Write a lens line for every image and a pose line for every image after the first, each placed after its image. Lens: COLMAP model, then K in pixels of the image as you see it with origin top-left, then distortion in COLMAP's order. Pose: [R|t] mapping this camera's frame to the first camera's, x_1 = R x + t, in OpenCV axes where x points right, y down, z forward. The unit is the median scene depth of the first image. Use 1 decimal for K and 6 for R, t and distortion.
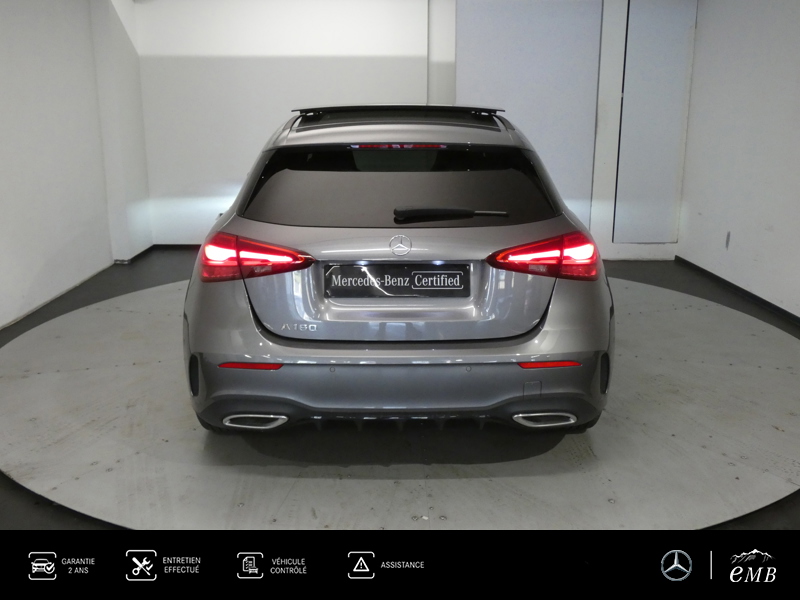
lens RADIAL K [[743.9, 0, 400.1], [0, 743.9, 323.9], [0, 0, 1]] dist [0.001000, 0.002731]
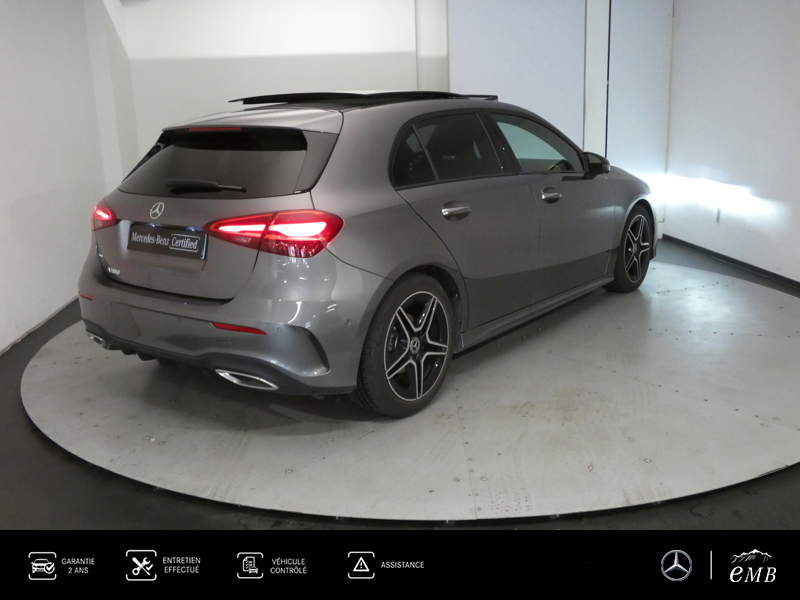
lens RADIAL K [[750.9, 0, 400.0], [0, 750.9, 300.0], [0, 0, 1]] dist [-0.007293, -0.003227]
pose [[0.810026, 0.129618, -0.571890, 0.995616], [-0.155772, 0.987788, 0.003245, -0.026953], [0.565326, 0.086456, 0.820324, 0.239692]]
